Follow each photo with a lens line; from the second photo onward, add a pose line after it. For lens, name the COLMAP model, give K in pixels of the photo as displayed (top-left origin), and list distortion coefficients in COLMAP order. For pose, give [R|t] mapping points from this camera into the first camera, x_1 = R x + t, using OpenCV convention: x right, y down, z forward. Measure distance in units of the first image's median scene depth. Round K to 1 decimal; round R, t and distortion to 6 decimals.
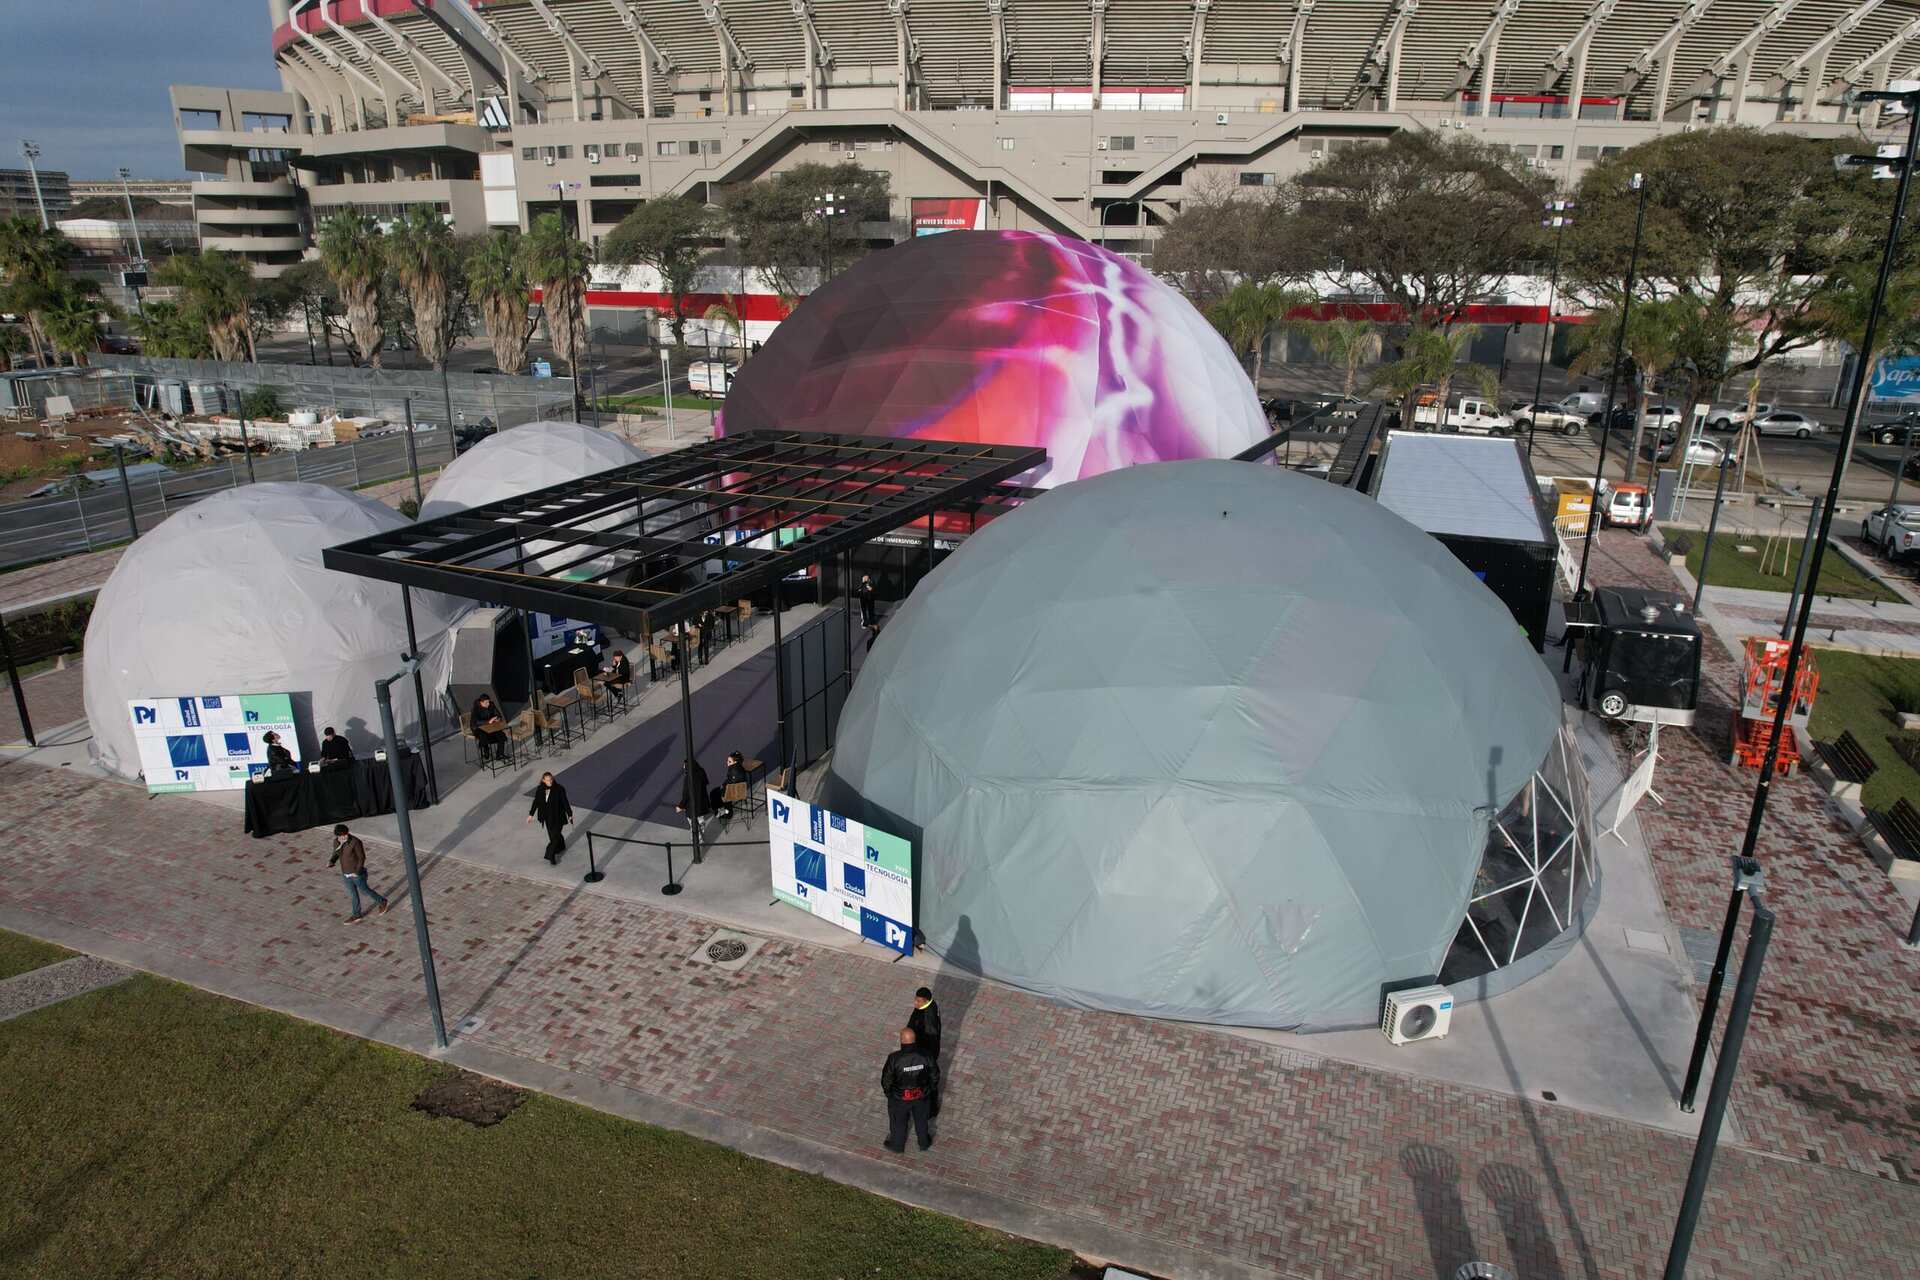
lens RADIAL K [[1205.4, 0, 962.6], [0, 1205.4, 633.2], [0, 0, 1]] dist [-0.016407, 0.010427]
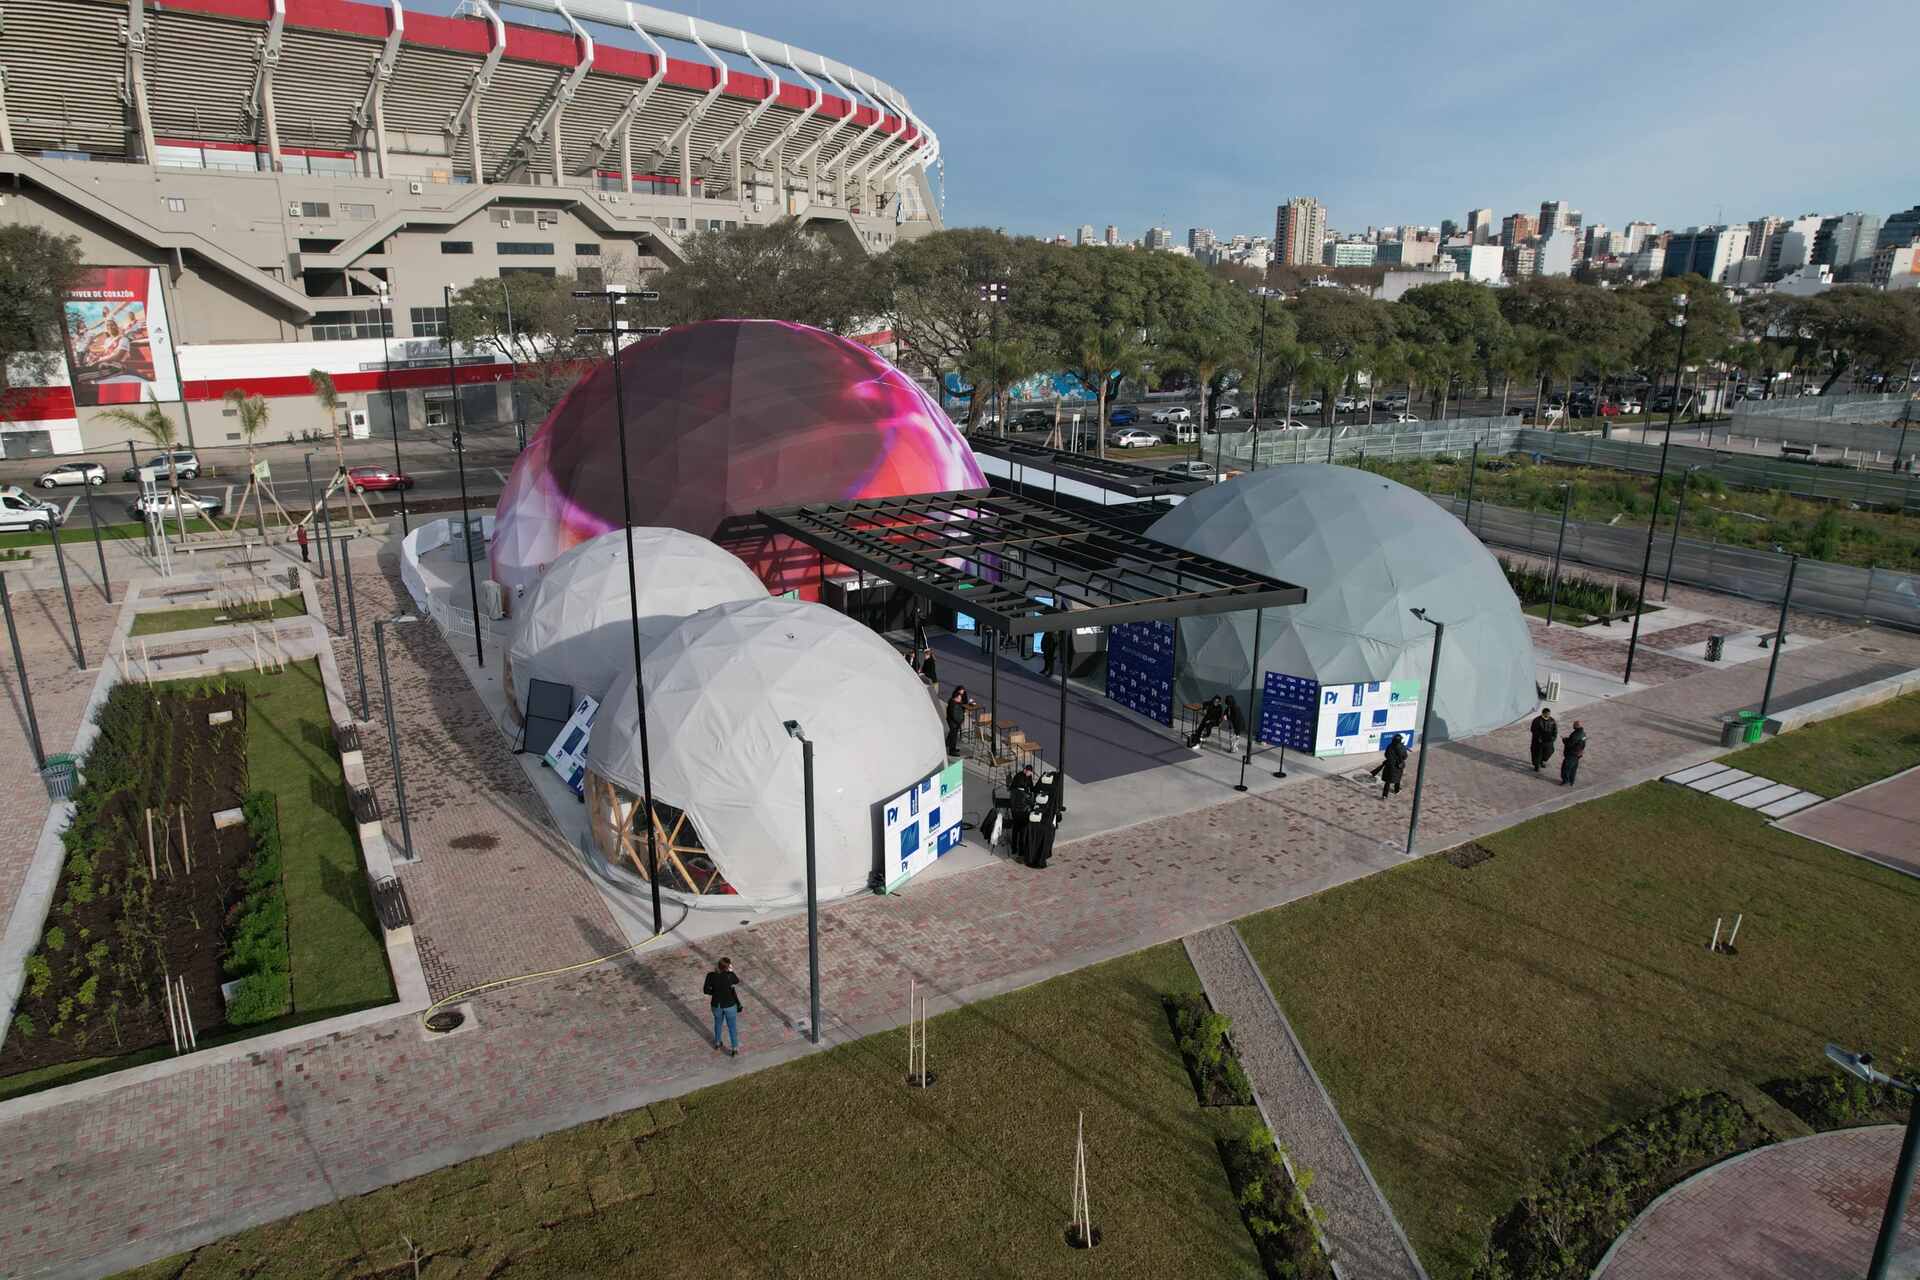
lens RADIAL K [[1209.1, 0, 960.1], [0, 1209.1, 642.7], [0, 0, 1]] dist [0.004456, 0.004286]
pose [[0.639081, -0.234271, 0.732593, -0.313544], [0.254542, 0.963232, 0.085974, -0.036760], [-0.725798, 0.131532, 0.675216, 0.045764]]
